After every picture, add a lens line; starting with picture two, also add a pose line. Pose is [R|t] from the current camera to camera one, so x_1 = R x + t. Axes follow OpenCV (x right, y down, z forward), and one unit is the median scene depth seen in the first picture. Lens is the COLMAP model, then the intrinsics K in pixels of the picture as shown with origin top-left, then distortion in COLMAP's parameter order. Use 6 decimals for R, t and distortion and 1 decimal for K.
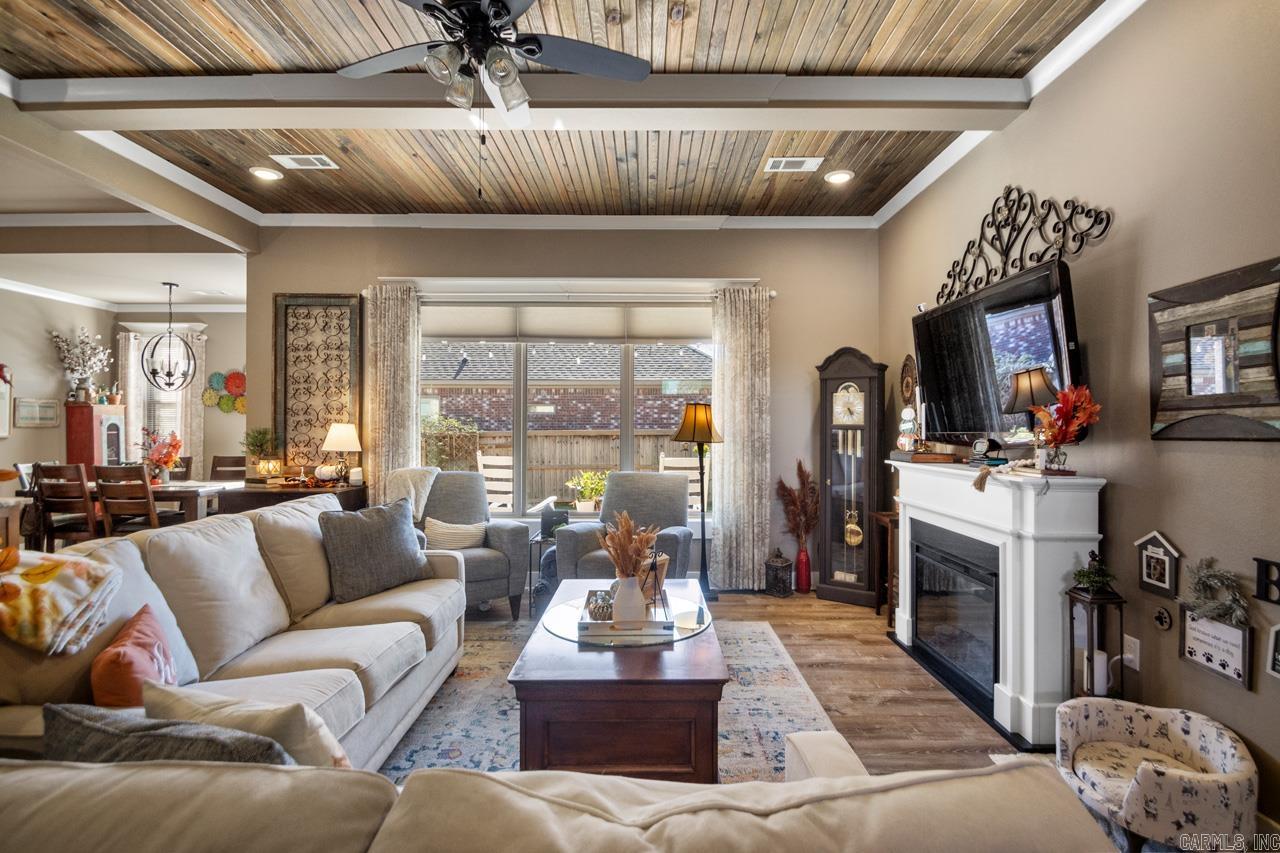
lens RADIAL K [[597.6, 0, 648.5], [0, 597.6, 424.8], [0, 0, 1]] dist [0.013839, -0.014631]
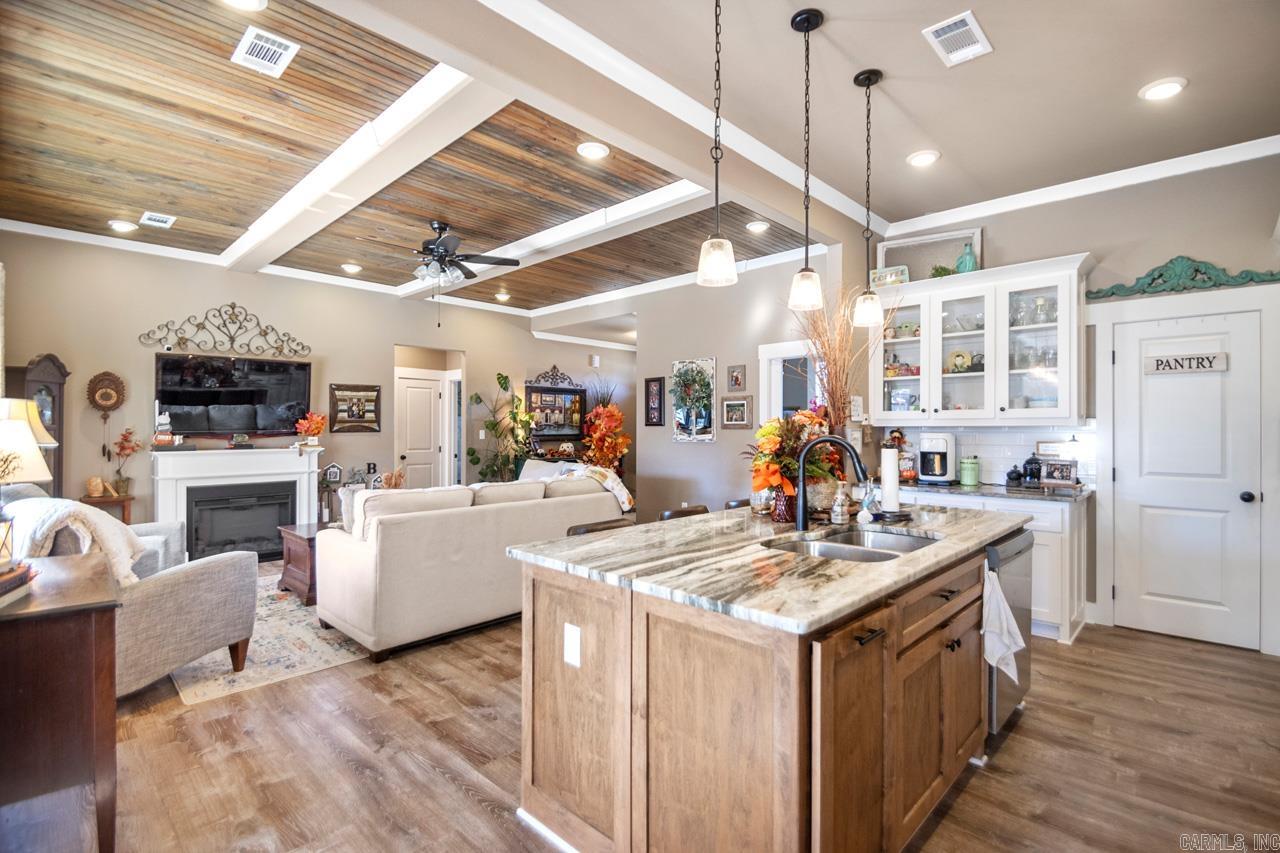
lens RADIAL K [[597.6, 0, 651.8], [0, 597.6, 426.2], [0, 0, 1]] dist [0.013839, -0.014631]
pose [[-0.723006, 0.001539, 0.690840, -1.610957], [-0.003973, 0.999972, -0.006386, 0.003380], [-0.690830, -0.007361, -0.722980, 1.388497]]
